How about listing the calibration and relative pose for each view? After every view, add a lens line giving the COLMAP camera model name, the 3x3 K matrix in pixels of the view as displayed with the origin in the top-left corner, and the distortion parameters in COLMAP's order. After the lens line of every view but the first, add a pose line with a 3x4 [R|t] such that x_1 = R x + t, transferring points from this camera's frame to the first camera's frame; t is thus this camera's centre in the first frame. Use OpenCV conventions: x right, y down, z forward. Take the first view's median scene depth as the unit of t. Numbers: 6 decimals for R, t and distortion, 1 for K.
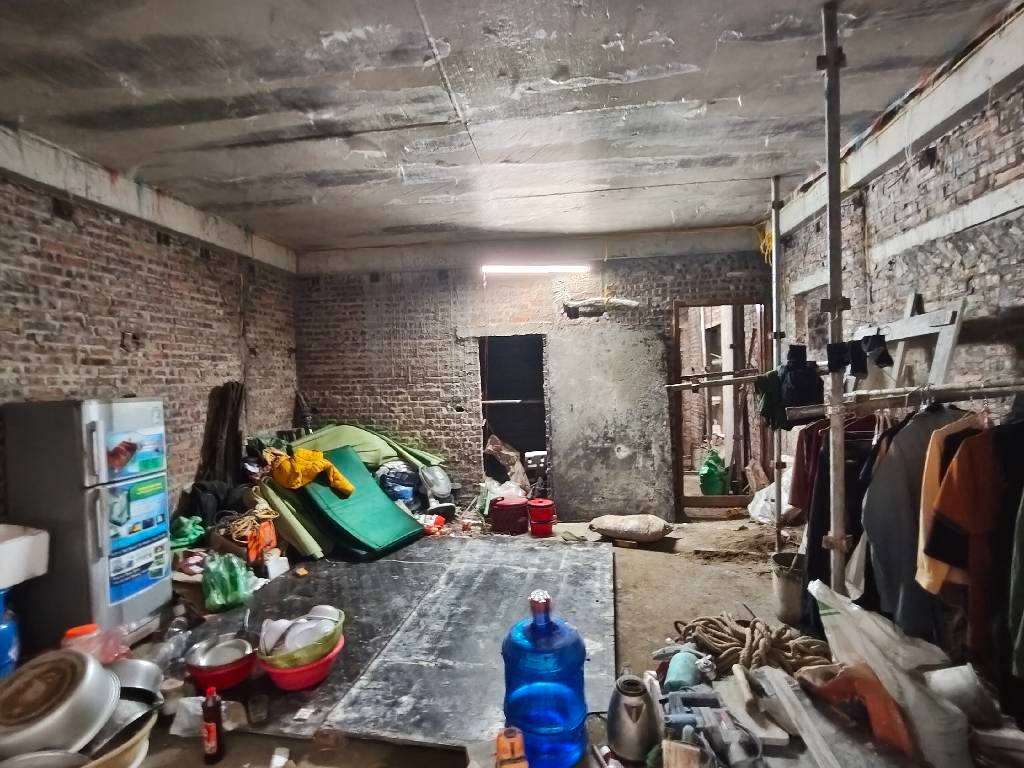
lens RADIAL K [[489.2, 0, 510.2], [0, 489.2, 387.5], [0, 0, 1]] dist [-0.004578, 0.000204]
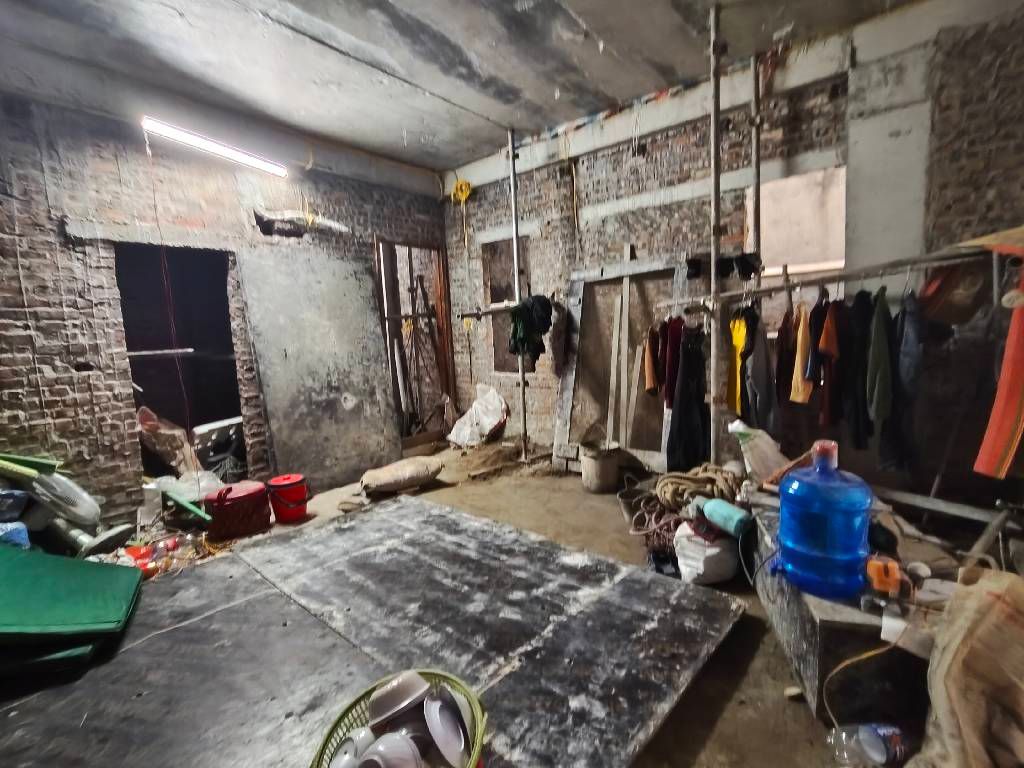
lens RADIAL K [[489.2, 0, 510.2], [0, 489.2, 387.5], [0, 0, 1]] dist [-0.004578, 0.000204]
pose [[0.518606, -0.095889, 0.849619, -0.350047], [0.055340, 0.995372, 0.078560, 0.054435], [-0.853221, 0.006276, 0.521512, 0.305831]]
